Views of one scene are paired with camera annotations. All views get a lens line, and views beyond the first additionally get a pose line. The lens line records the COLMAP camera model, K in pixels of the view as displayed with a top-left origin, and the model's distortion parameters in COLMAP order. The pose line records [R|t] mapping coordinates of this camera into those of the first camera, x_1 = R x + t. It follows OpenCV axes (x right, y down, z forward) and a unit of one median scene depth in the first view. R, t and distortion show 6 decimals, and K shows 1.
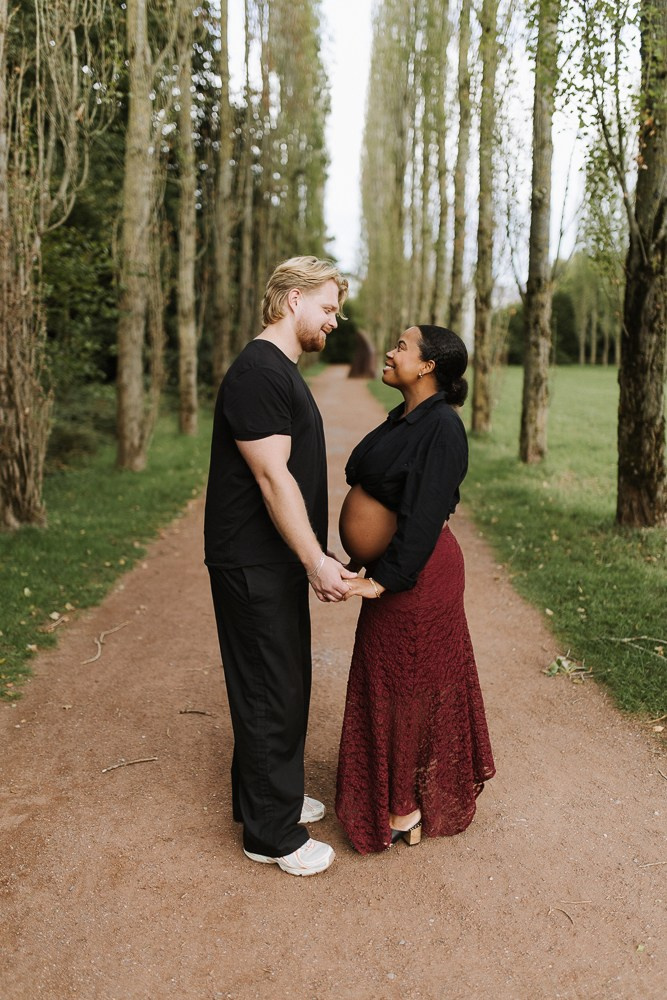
lens RADIAL K [[945.6, 0, 334.1], [0, 945.6, 503.2], [0, 0, 1]] dist [0.000420, 0.005123]
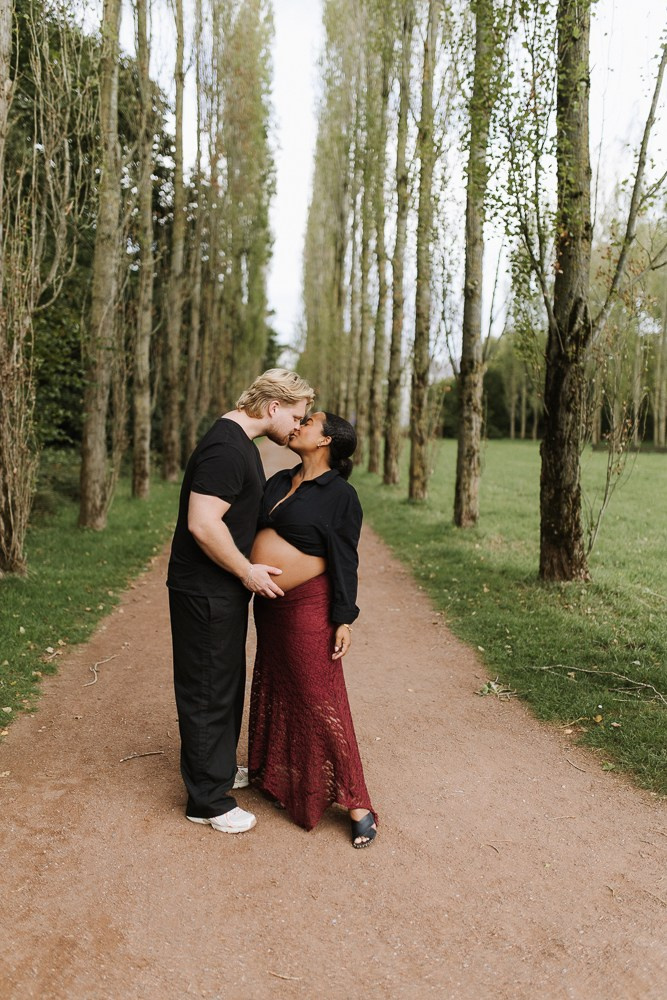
lens RADIAL K [[945.3, 0, 337.2], [0, 945.3, 506.5], [0, 0, 1]] dist [-0.003096, 0.011477]
pose [[0.997343, 0.013027, 0.071678, -0.022753], [-0.007972, 0.997490, -0.070363, 0.015739], [-0.072415, 0.069605, 0.994943, -0.102607]]
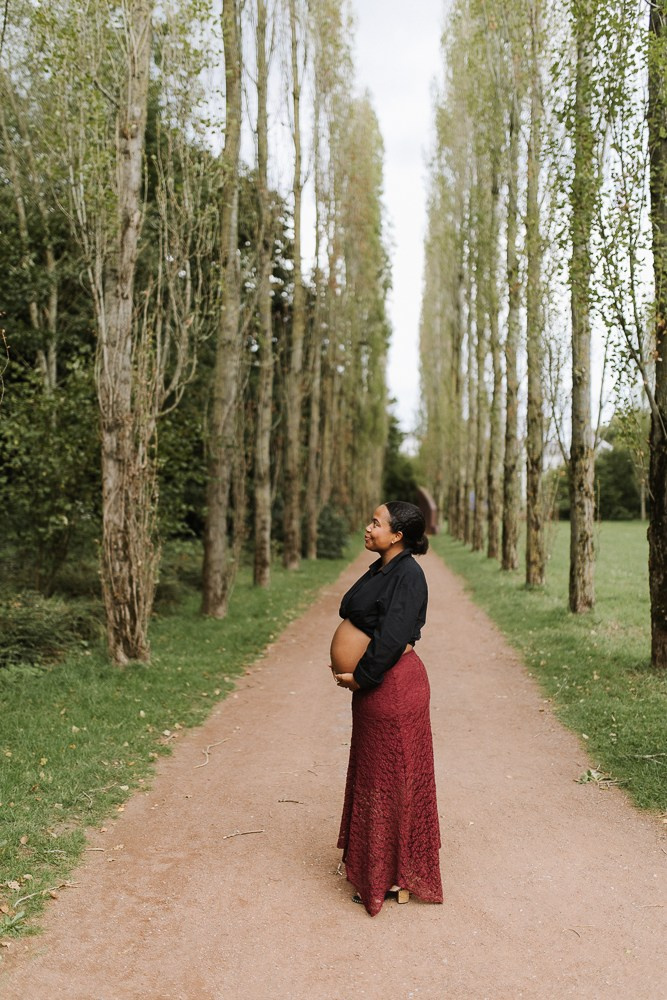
lens RADIAL K [[945.6, 0, 334.1], [0, 945.6, 503.2], [0, 0, 1]] dist [0.000420, 0.005123]
pose [[0.997938, -0.002446, -0.064143, -0.003440], [-0.008029, 0.986670, -0.162536, 0.015696], [0.063686, 0.162716, 0.984616, -0.138110]]
